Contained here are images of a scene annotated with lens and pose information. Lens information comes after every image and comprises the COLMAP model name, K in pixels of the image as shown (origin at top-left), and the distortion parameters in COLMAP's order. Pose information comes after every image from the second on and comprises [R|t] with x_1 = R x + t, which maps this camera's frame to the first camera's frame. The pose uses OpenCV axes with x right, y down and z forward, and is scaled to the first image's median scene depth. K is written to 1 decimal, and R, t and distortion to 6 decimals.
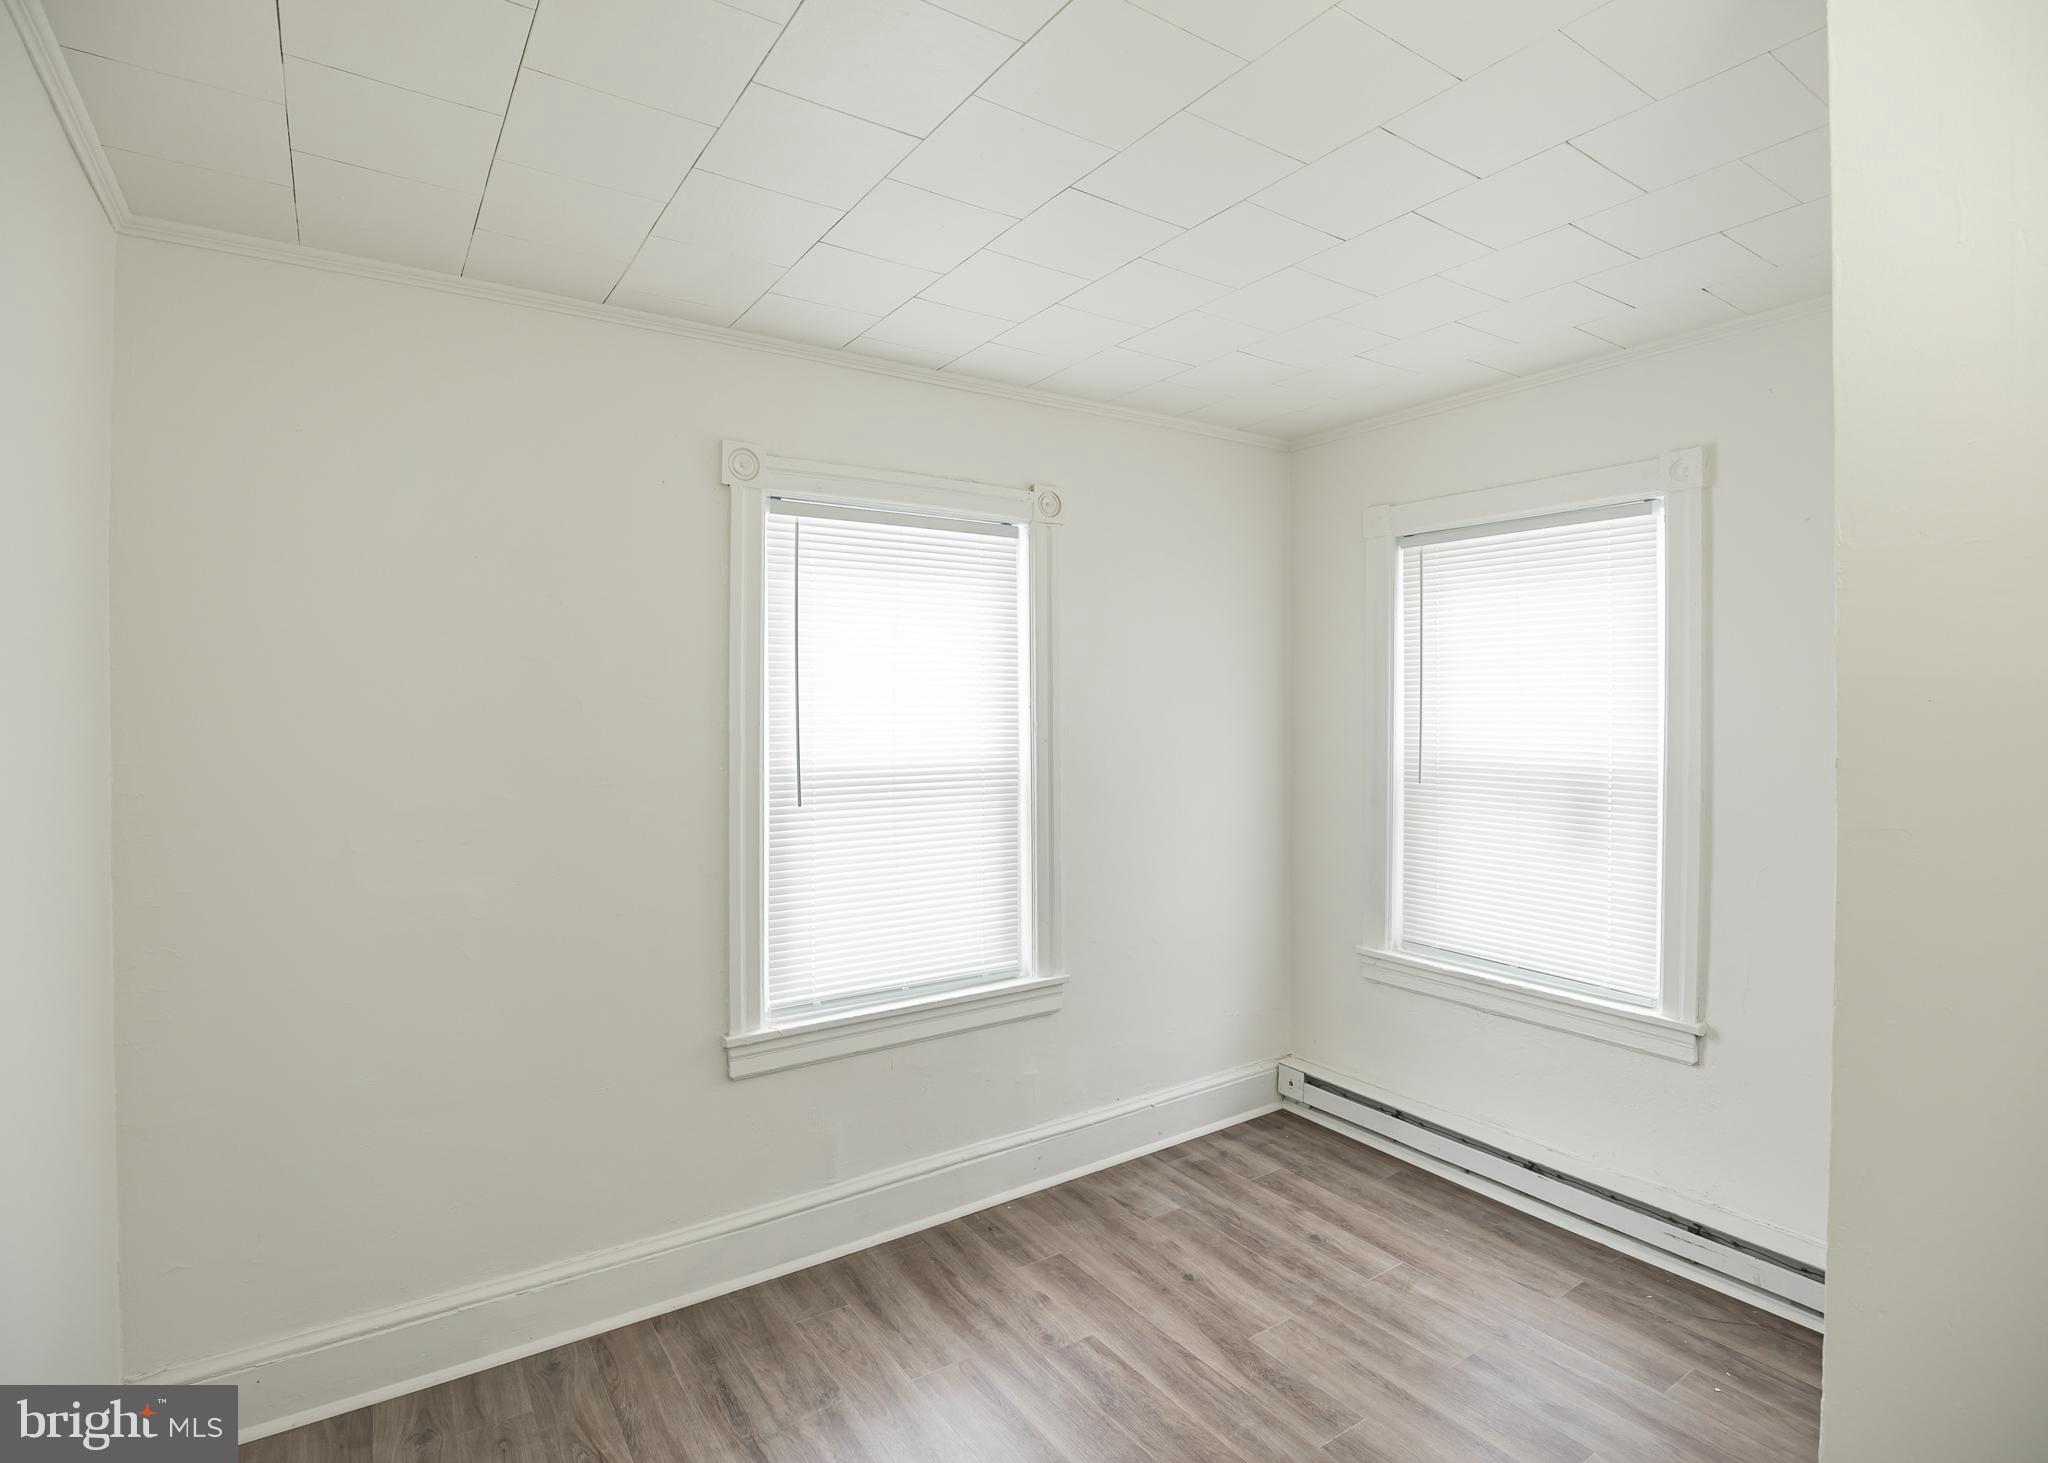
lens RADIAL K [[1009.2, 0, 1029.2], [0, 1009.2, 698.5], [0, 0, 1]] dist [-0.039585, 0.002153]
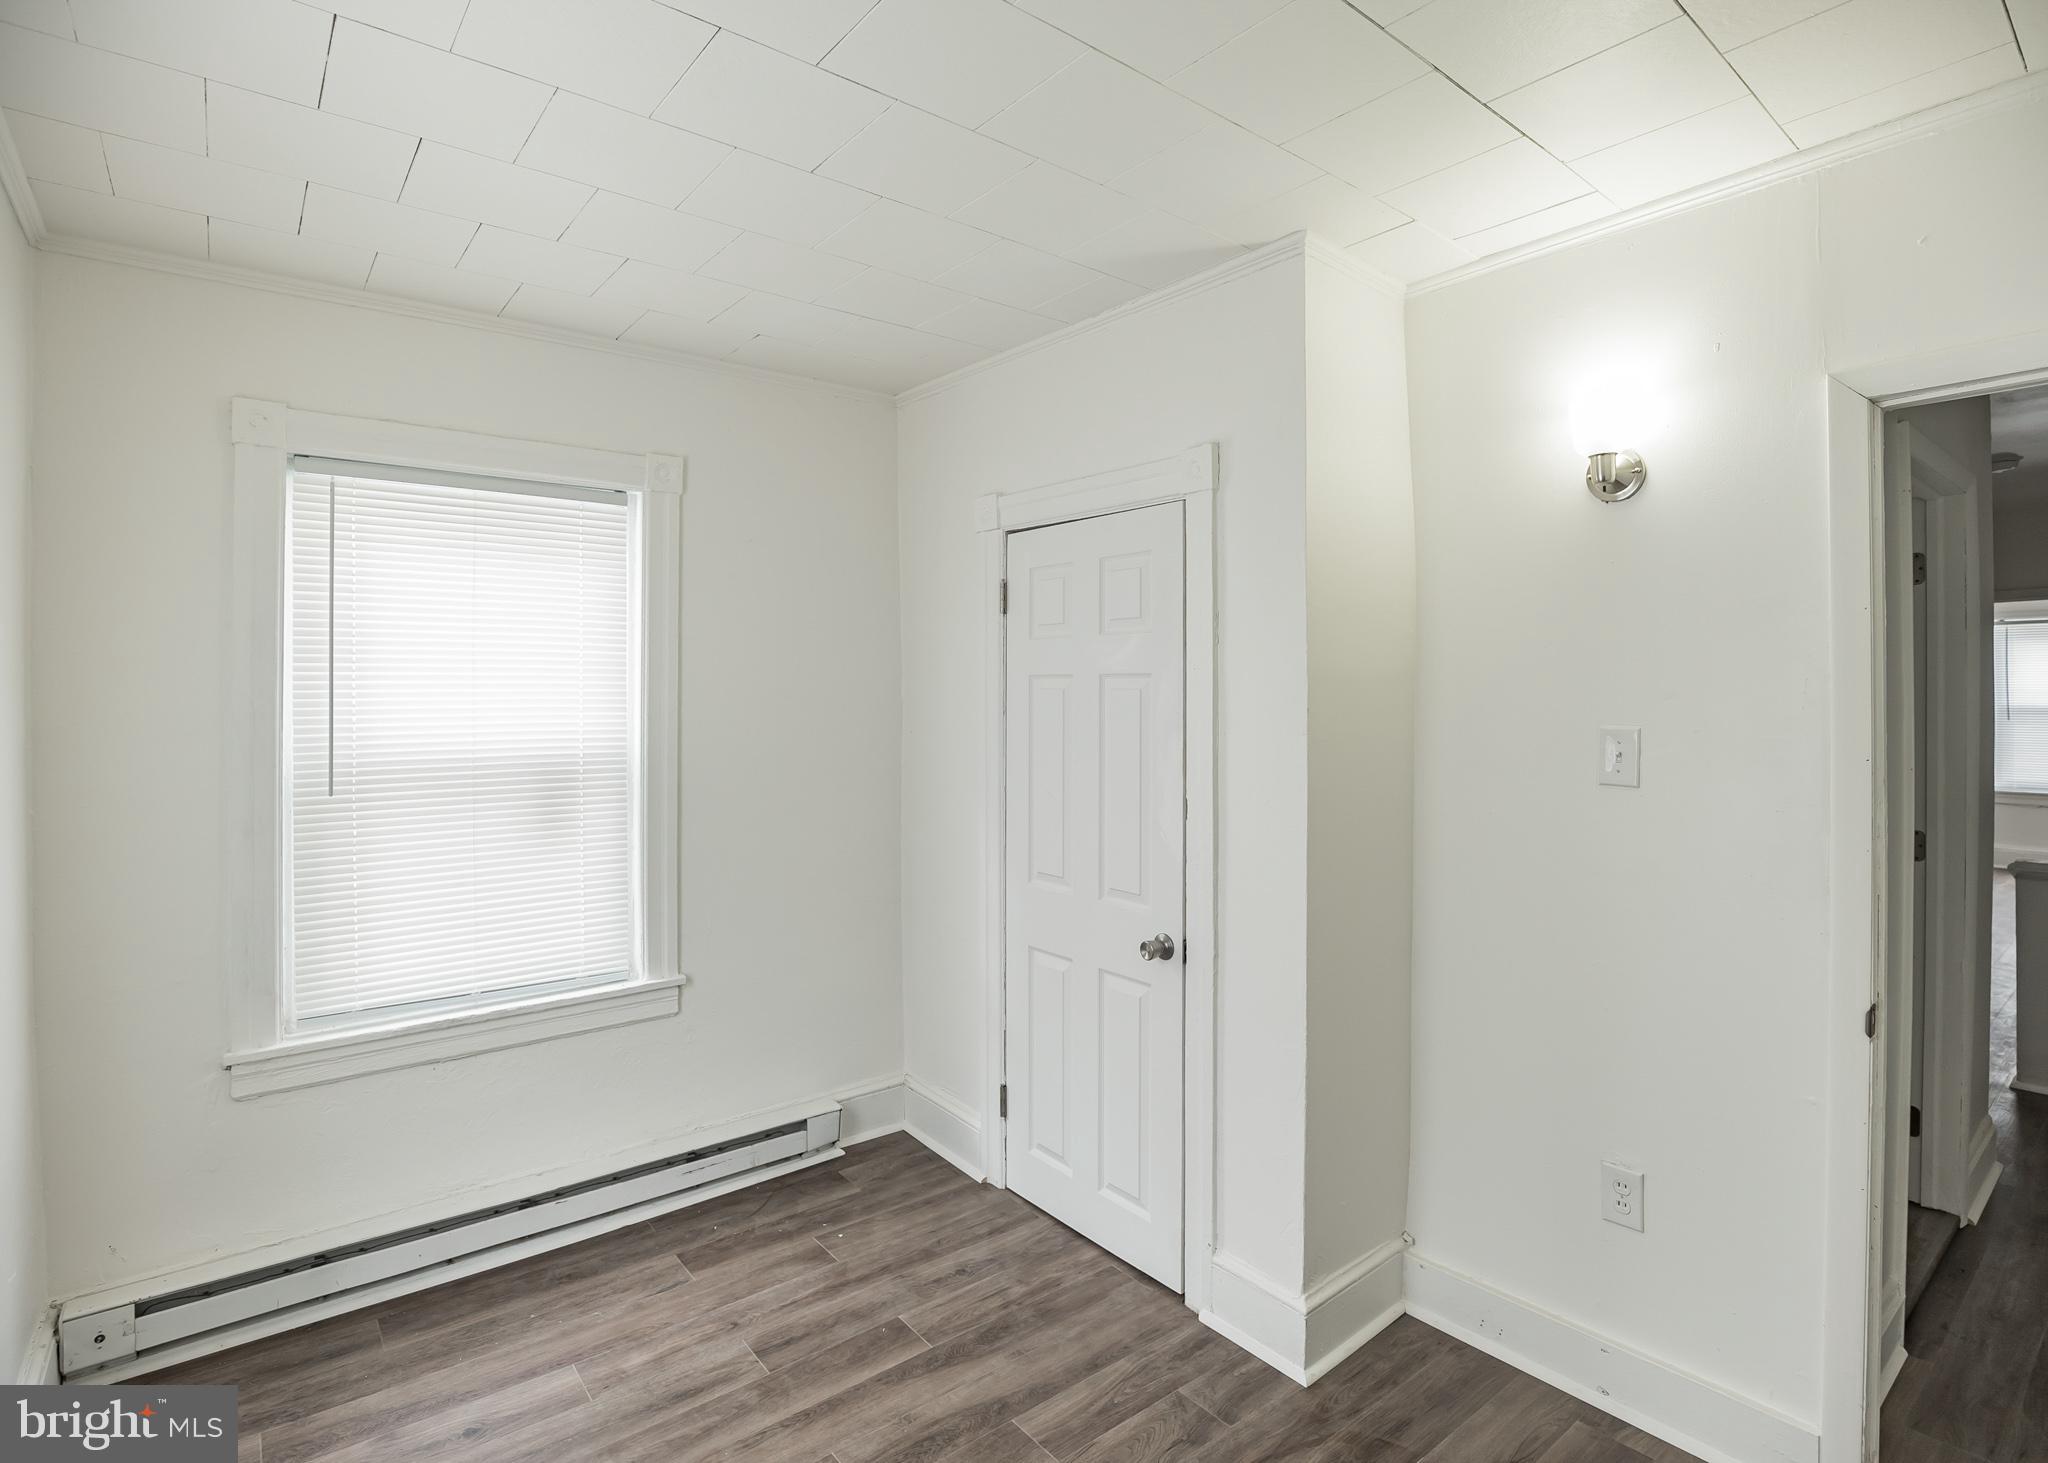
lens RADIAL K [[1019.3, 0, 1023.0], [0, 1019.3, 659.6], [0, 0, 1]] dist [-0.038951, 0.005881]
pose [[-0.083111, 0.024256, 0.996245, -0.457176], [-0.002980, 0.999693, -0.024589, 0.000447], [-0.996536, -0.005012, -0.083013, 0.646489]]
